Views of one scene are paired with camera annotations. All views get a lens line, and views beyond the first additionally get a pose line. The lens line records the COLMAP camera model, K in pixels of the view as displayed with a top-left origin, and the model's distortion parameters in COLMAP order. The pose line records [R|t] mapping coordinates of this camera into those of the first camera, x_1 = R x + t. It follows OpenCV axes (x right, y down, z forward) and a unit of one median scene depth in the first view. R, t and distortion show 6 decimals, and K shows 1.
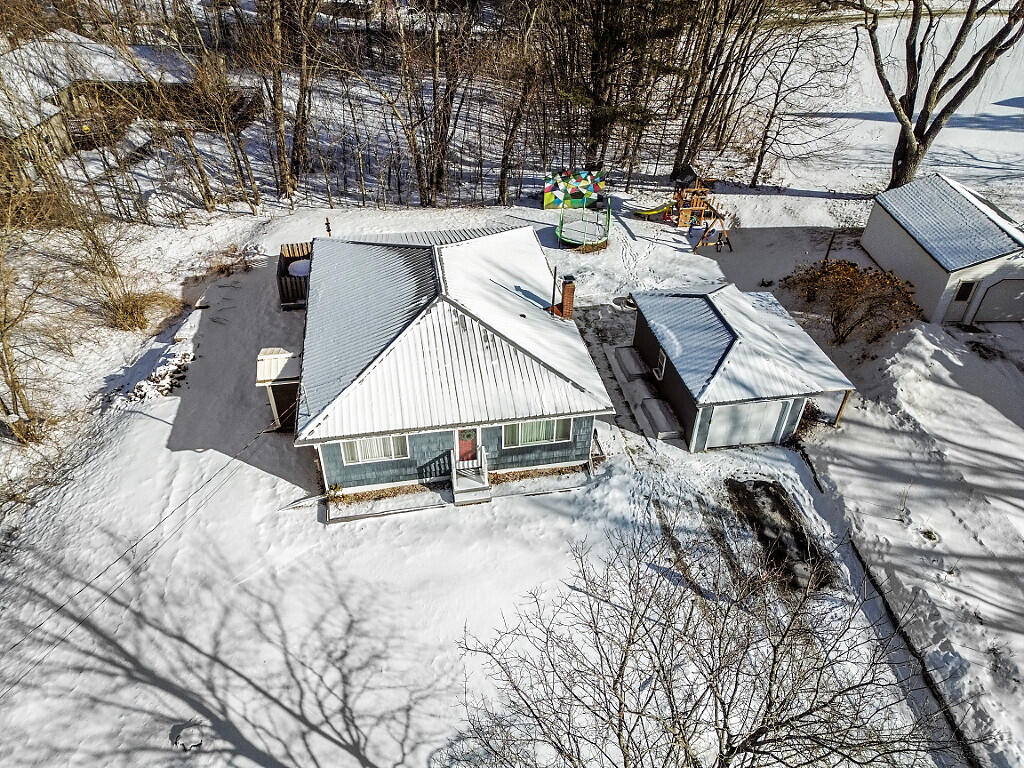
lens RADIAL K [[703.8, 0, 512.0], [0, 703.8, 384.0], [0, 0, 1]] dist [0.123217, -0.091418]
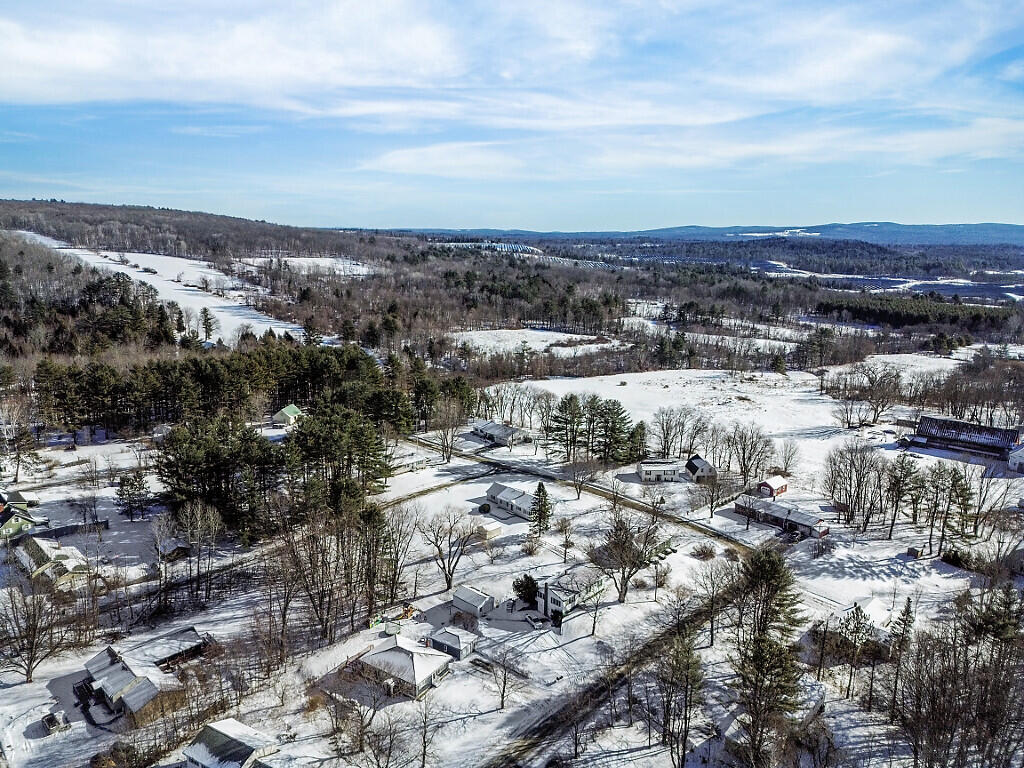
lens RADIAL K [[708.6, 0, 512.0], [0, 708.6, 384.0], [0, 0, 1]] dist [0.094156, -0.090701]
pose [[0.680889, -0.165289, 0.713491, -2.851508], [0.449719, 0.863266, -0.229182, -0.277214], [-0.578051, 0.476918, 0.662122, -3.587337]]
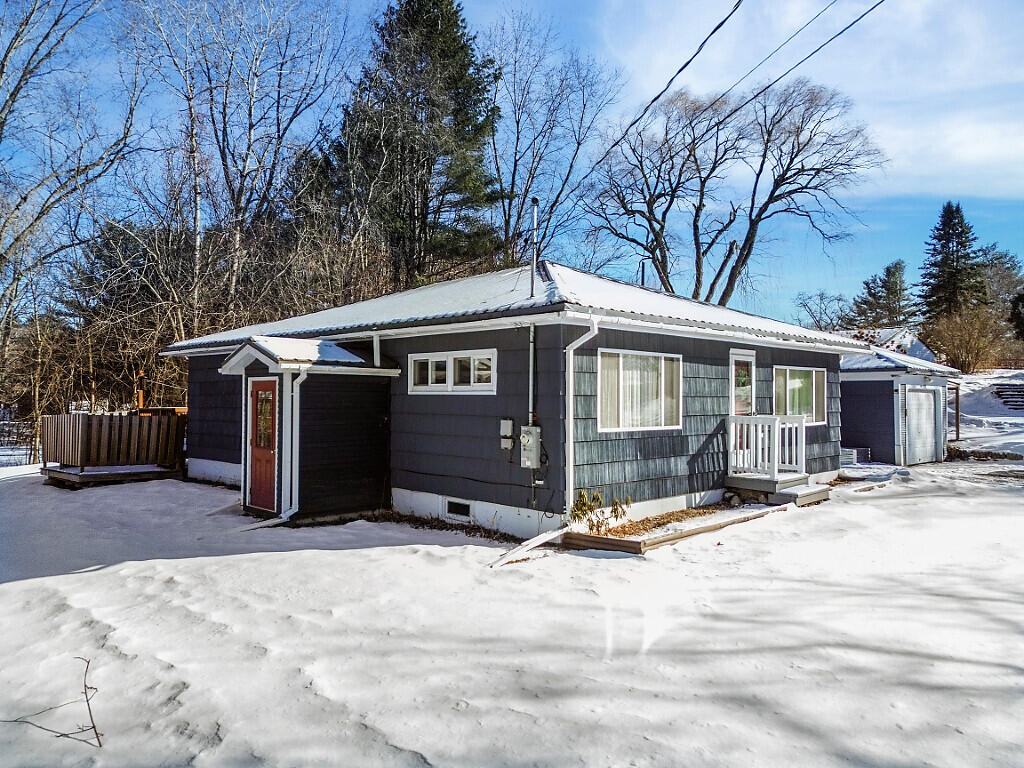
lens RADIAL K [[703.8, 0, 512.0], [0, 703.8, 384.0], [0, 0, 1]] dist [0.123217, -0.091418]
pose [[0.827136, 0.000156, 0.562002, -0.460796], [0.344669, 0.789718, -0.507492, 0.257554], [-0.443903, 0.613470, 0.653150, 0.647468]]
